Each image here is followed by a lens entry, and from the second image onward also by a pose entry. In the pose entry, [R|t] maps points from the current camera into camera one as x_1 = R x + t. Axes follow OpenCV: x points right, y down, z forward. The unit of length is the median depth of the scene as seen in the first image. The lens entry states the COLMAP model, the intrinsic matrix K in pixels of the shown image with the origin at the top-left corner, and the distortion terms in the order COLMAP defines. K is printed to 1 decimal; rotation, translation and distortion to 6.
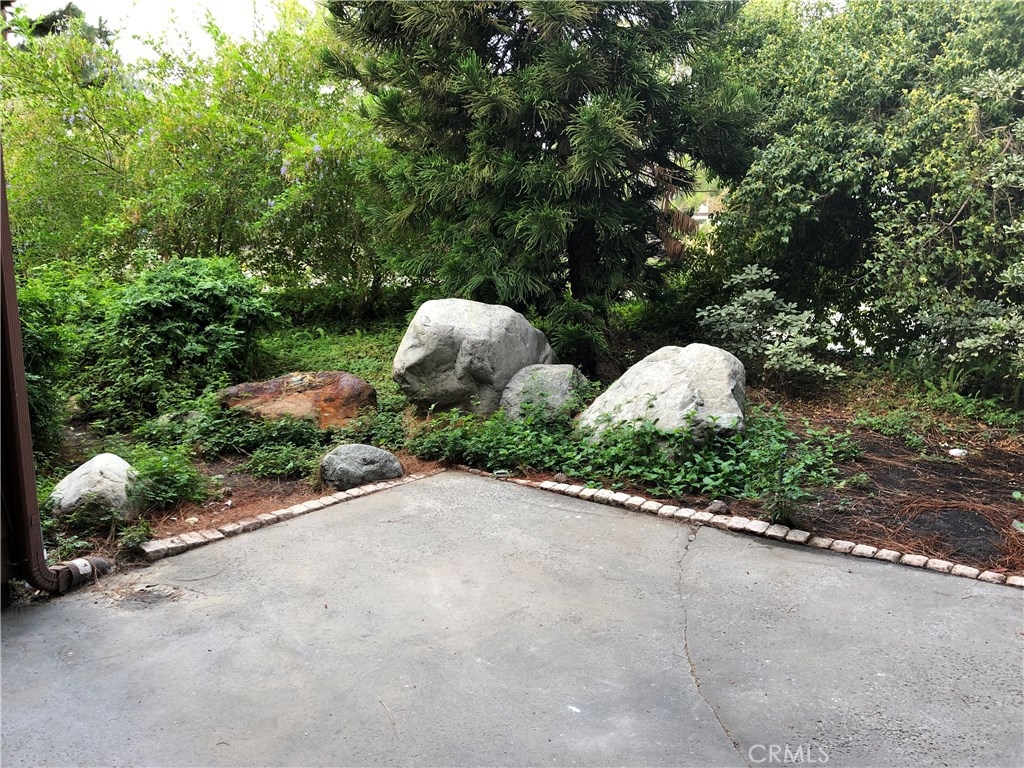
lens RADIAL K [[840.7, 0, 487.7], [0, 840.7, 378.5], [0, 0, 1]] dist [0.030684, -0.012182]
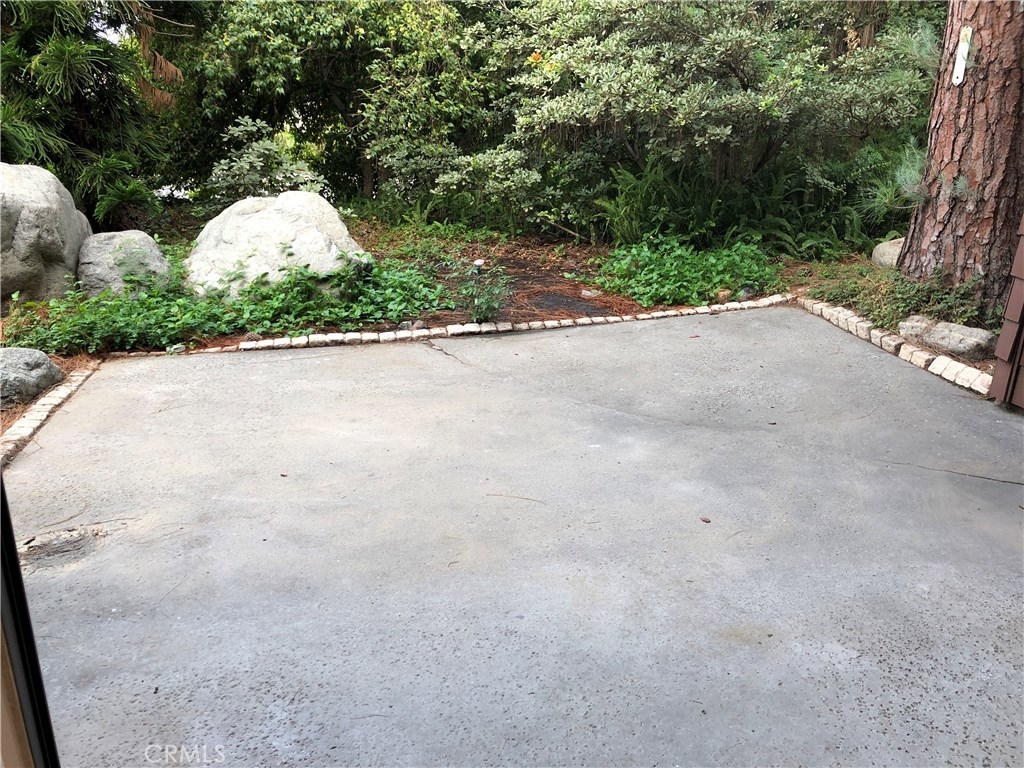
lens RADIAL K [[840.7, 0, 519.8], [0, 840.7, 386.5], [0, 0, 1]] dist [0.030684, -0.012182]
pose [[0.614276, -0.243823, 0.750477, -0.463039], [0.126361, 0.969186, 0.211452, 0.007586], [-0.778908, -0.035059, 0.626157, 0.147666]]
